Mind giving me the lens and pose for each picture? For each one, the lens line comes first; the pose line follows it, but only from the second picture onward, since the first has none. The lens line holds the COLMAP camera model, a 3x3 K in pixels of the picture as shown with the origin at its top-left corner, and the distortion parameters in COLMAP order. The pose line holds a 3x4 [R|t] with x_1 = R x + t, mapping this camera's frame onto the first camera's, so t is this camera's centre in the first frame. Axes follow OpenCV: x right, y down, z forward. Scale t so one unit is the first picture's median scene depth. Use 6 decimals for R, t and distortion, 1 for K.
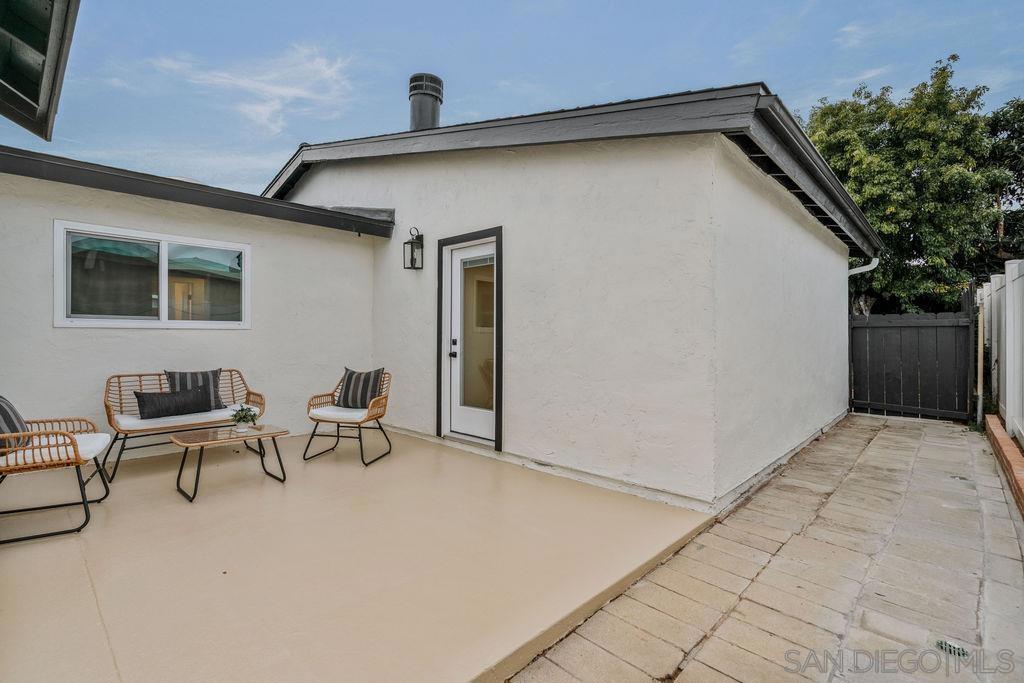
lens RADIAL K [[473.3, 0, 506.9], [0, 473.3, 340.9], [0, 0, 1]] dist [0.000142, 0.002694]
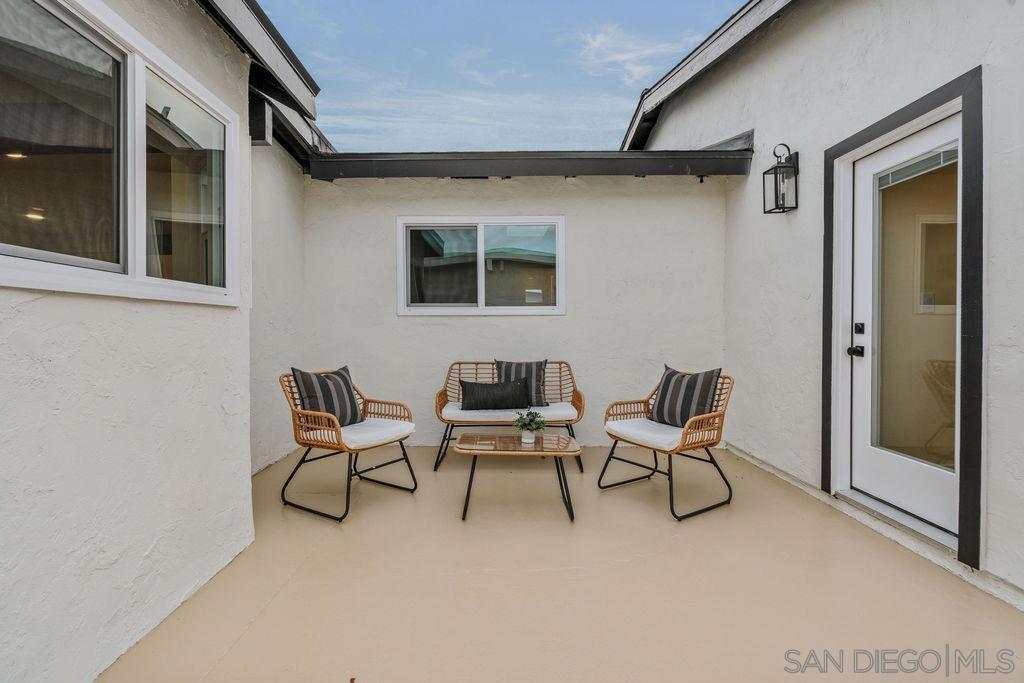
lens RADIAL K [[473.3, 0, 512.5], [0, 473.3, 336.6], [0, 0, 1]] dist [0.000142, 0.002694]
pose [[0.697718, 0.002767, -0.716367, 0.003120], [-0.001536, 0.999996, 0.002367, 0.012182], [0.716371, -0.000551, 0.697720, 0.340565]]
